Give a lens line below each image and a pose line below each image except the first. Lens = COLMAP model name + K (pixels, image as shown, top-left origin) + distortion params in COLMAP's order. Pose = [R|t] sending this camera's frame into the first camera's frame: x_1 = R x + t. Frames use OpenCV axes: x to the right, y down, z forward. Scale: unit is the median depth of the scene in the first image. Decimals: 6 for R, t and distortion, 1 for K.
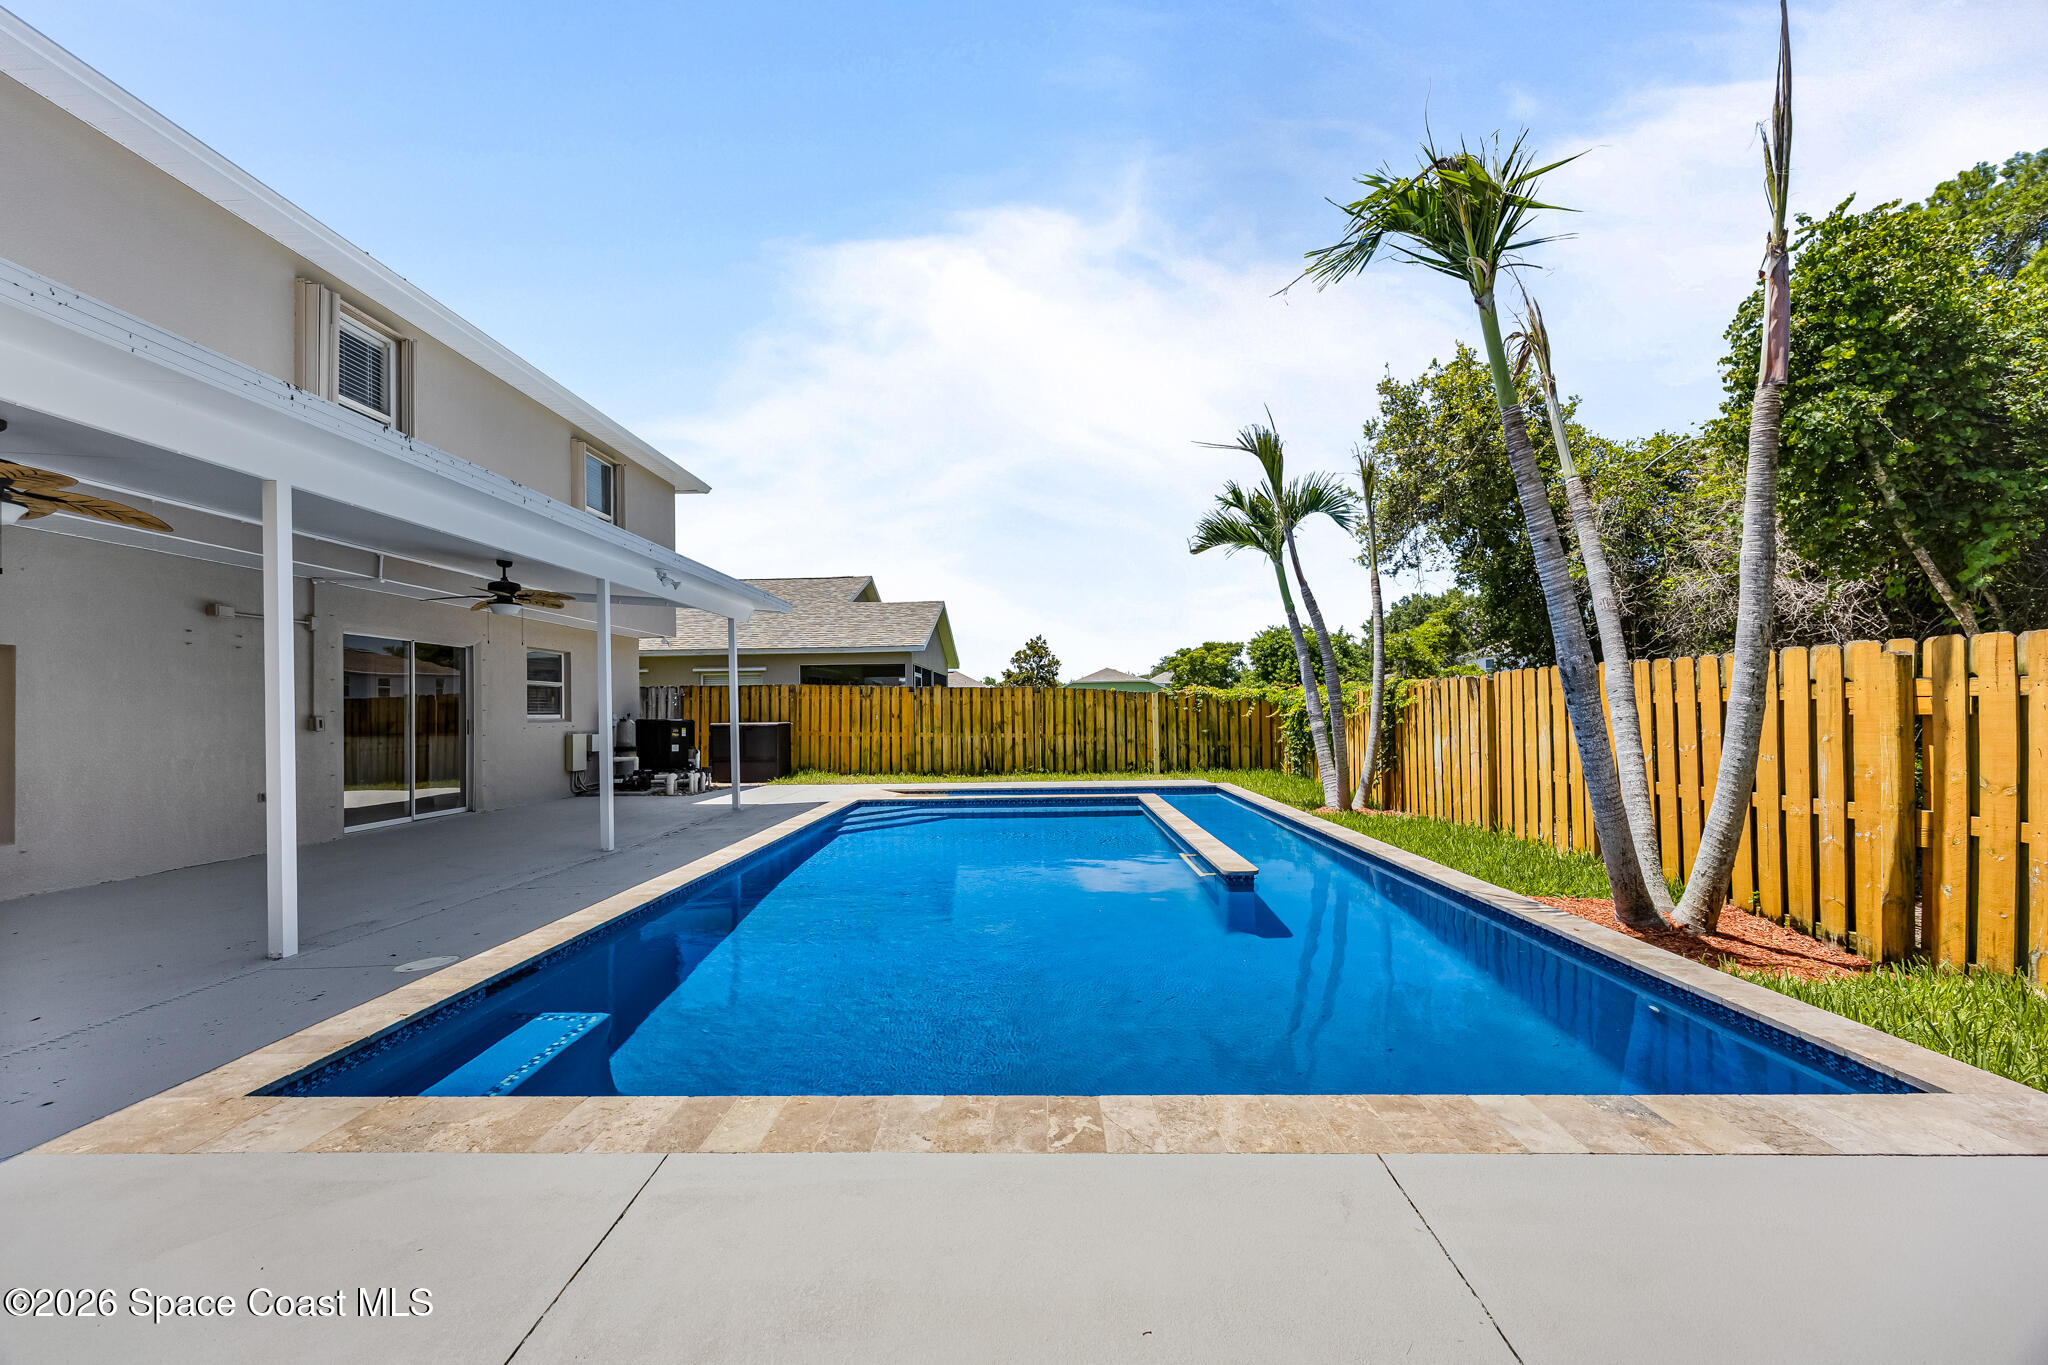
lens RADIAL K [[789.7, 0, 1005.6], [0, 789.7, 693.3], [0, 0, 1]] dist [-0.001221, -0.000423]
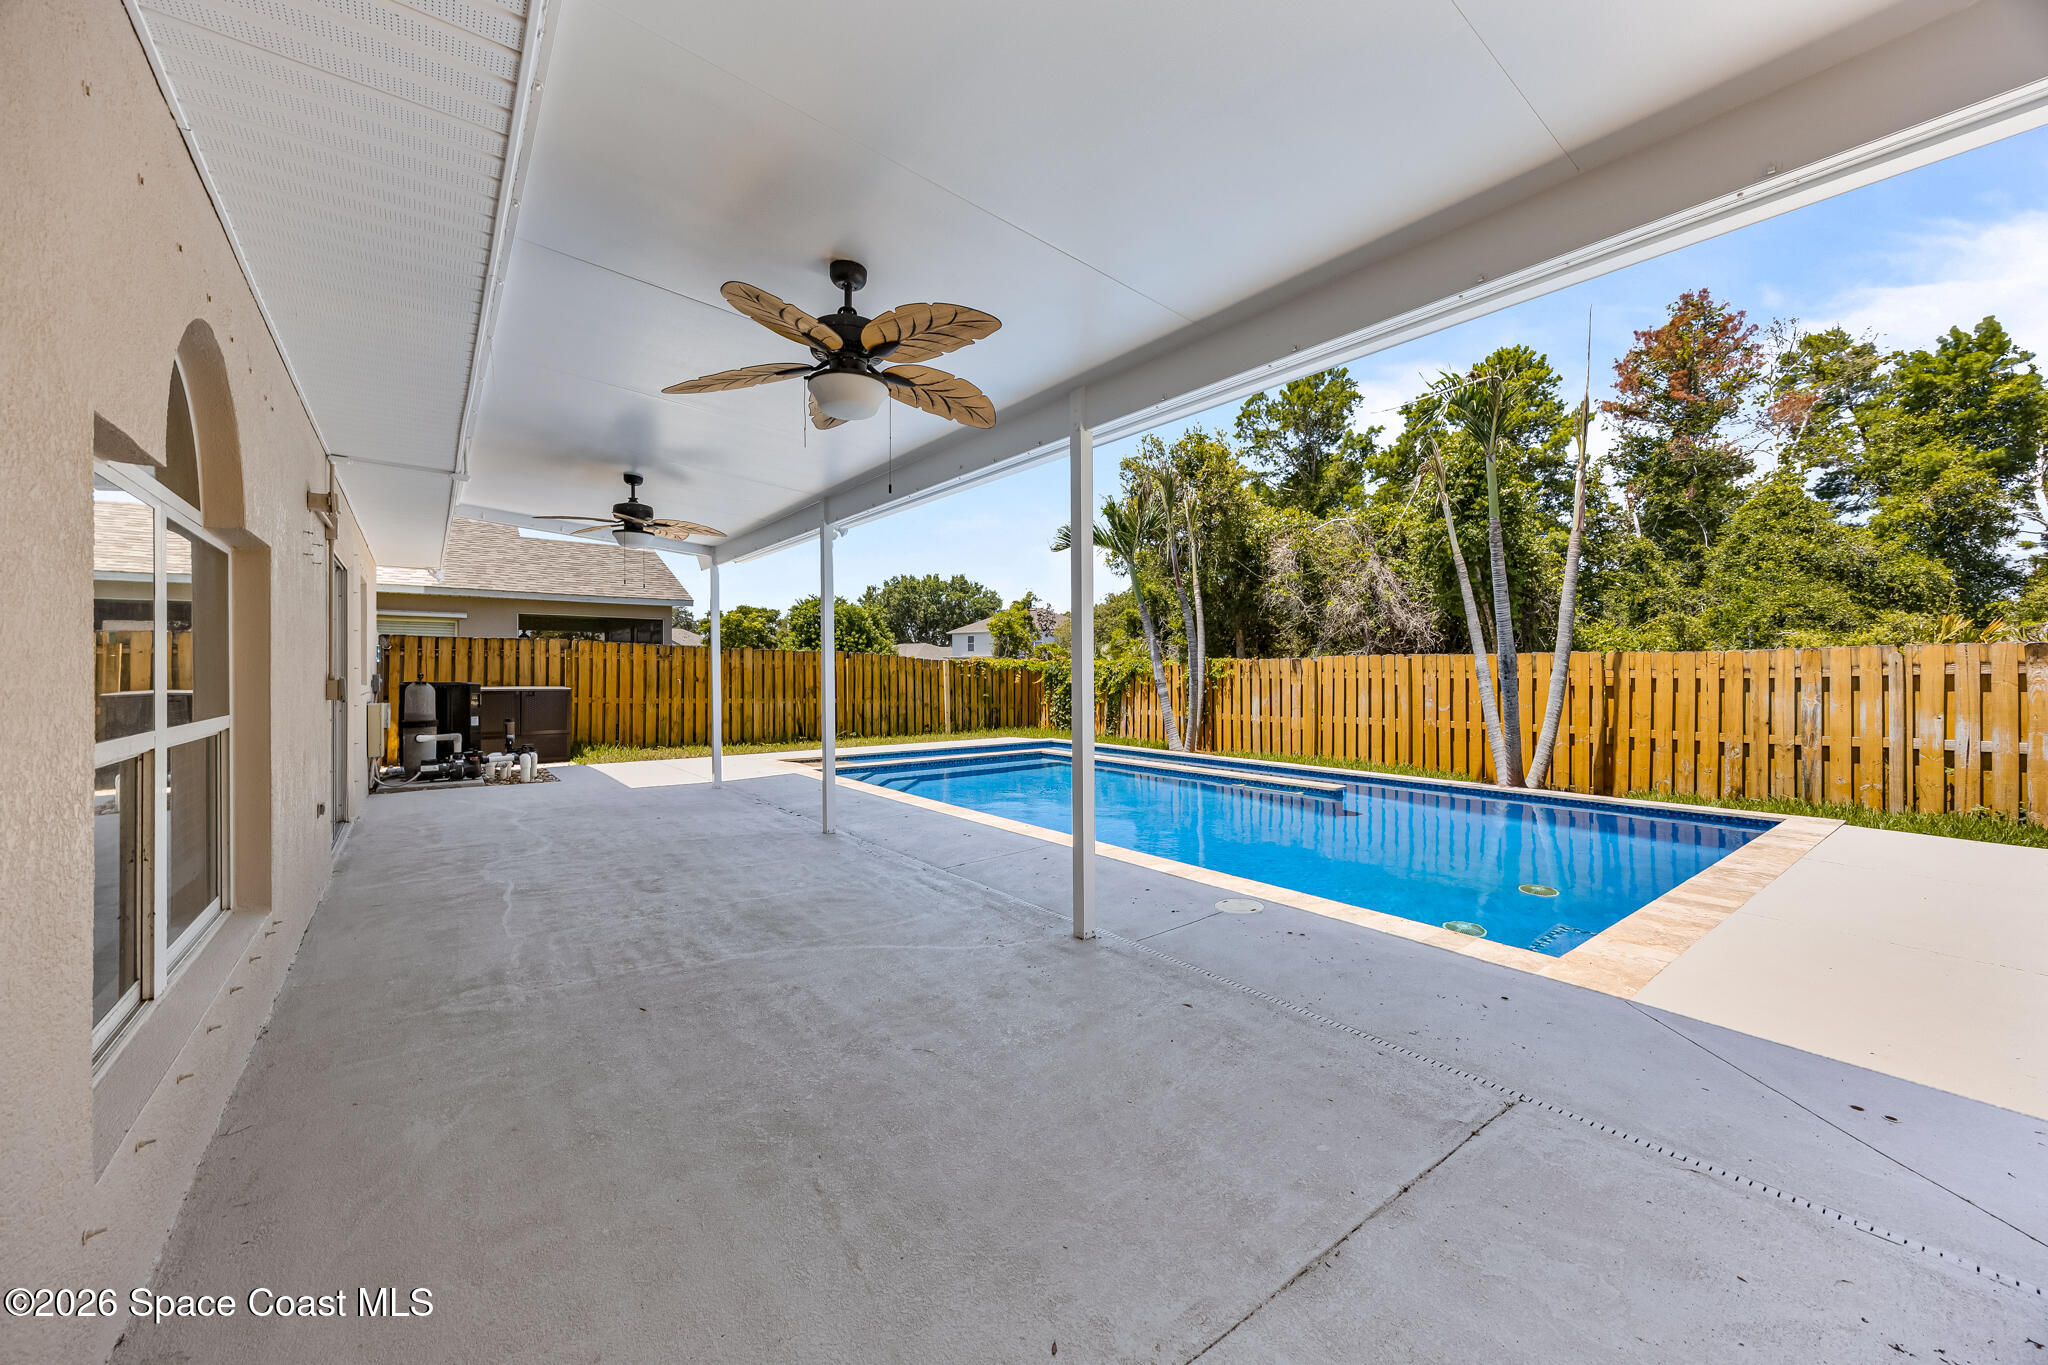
lens RADIAL K [[782.0, 0, 1015.4], [0, 782.0, 670.2], [0, 0, 1]] dist [0.003373, 0.000228]
pose [[0.773530, 0.016034, 0.633557, -0.429645], [-0.025468, 0.999659, 0.005796, 0.003458], [-0.633247, -0.020619, 0.773675, 0.090764]]
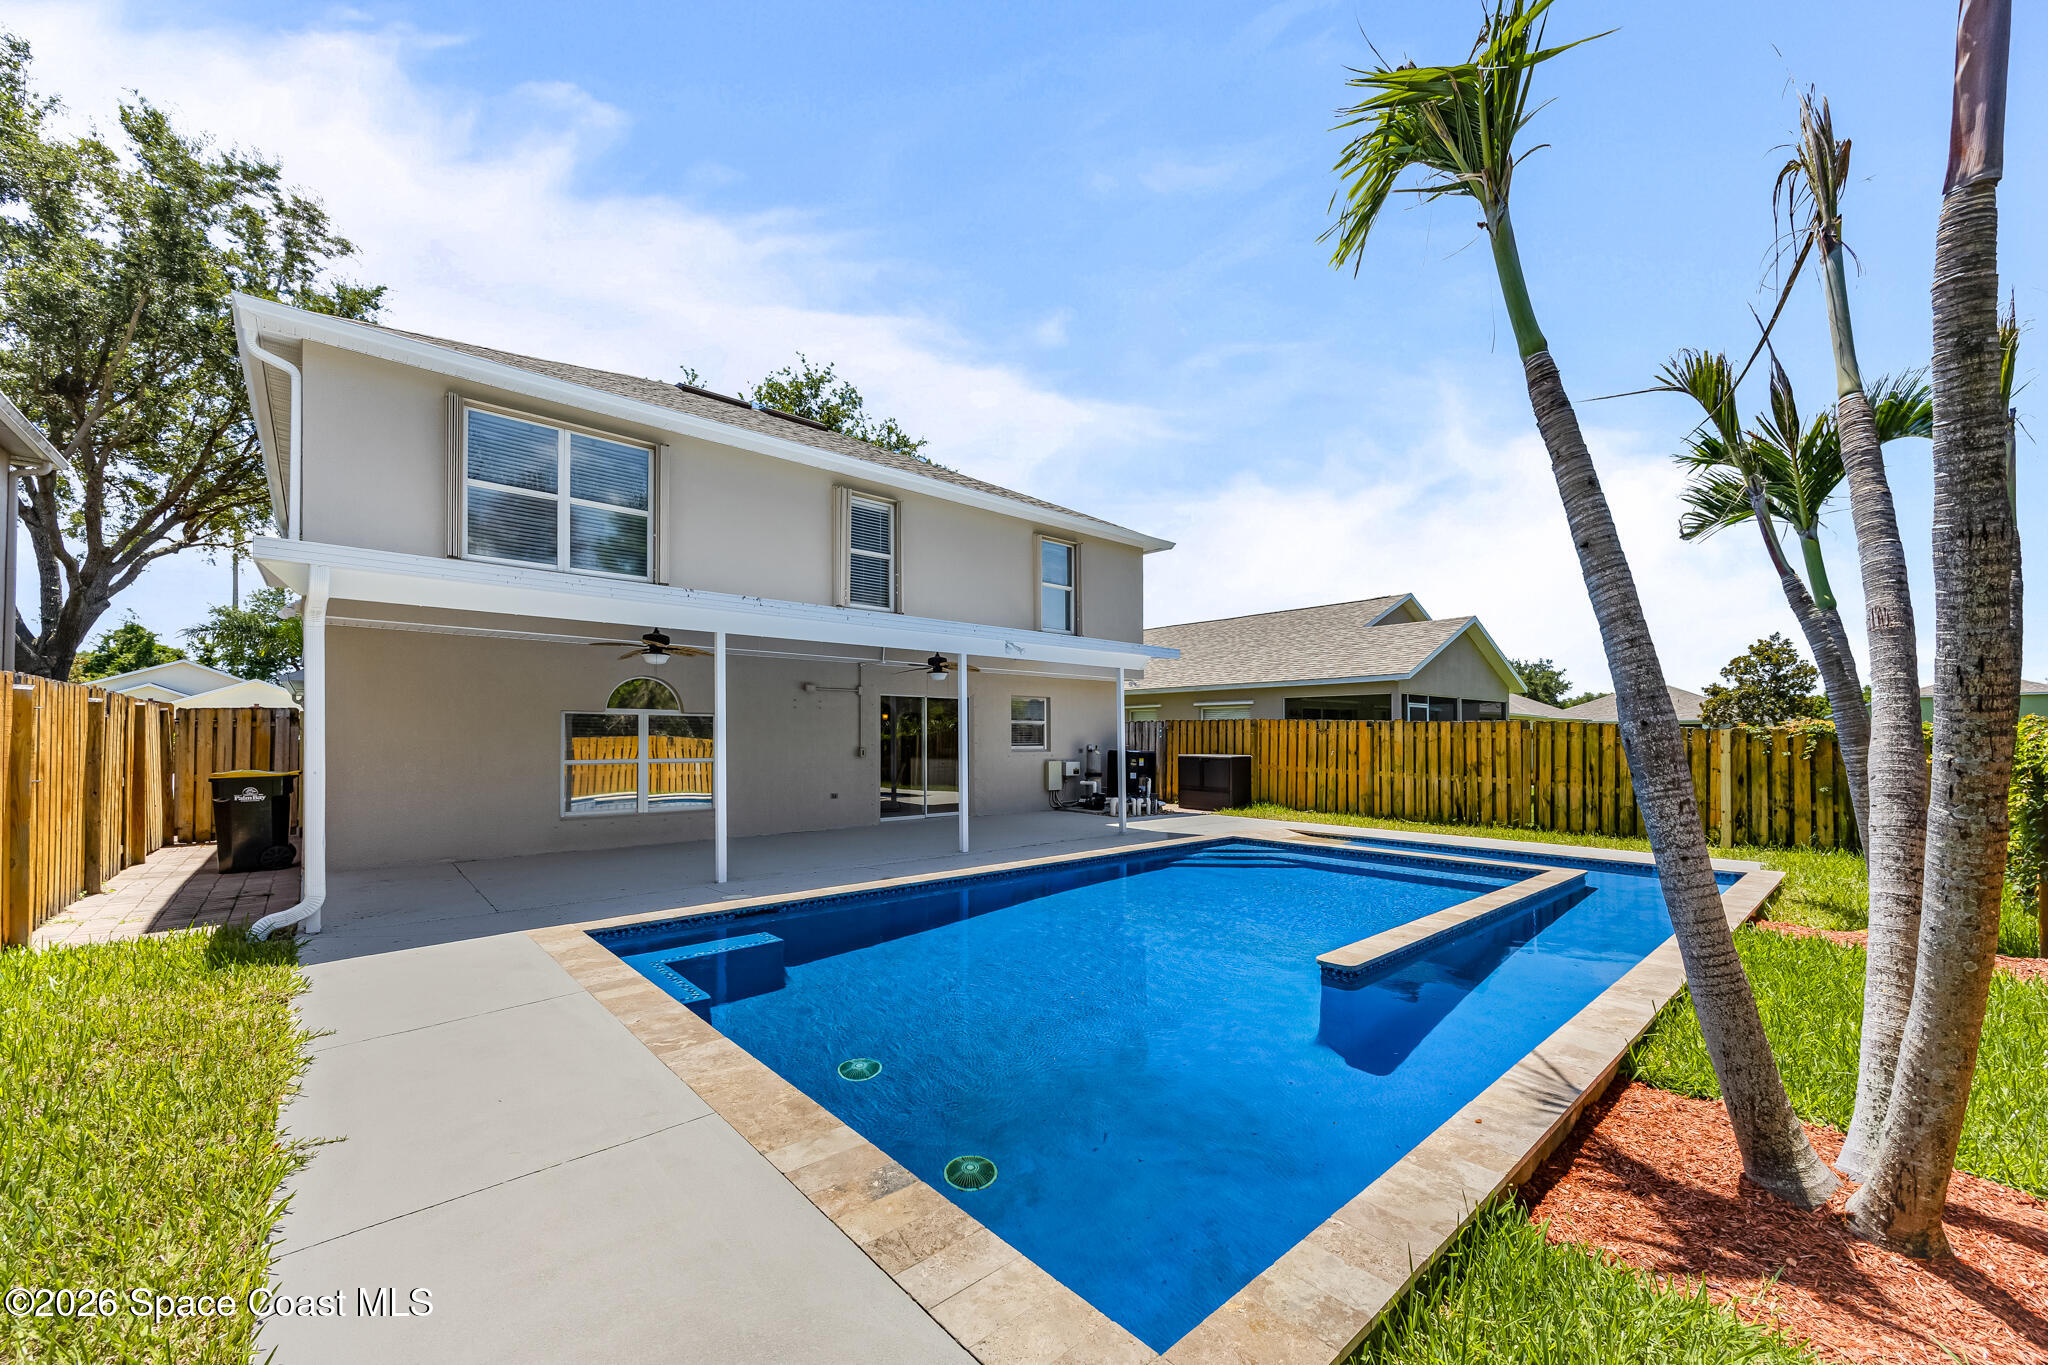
lens RADIAL K [[782.0, 0, 999.4], [0, 782.0, 733.5], [0, 0, 1]] dist [0.003373, 0.000228]
pose [[0.682248, 0.011360, -0.731033, 0.257585], [0.007428, 0.999720, 0.022468, -0.018122], [0.731083, -0.020759, 0.681972, 0.058496]]
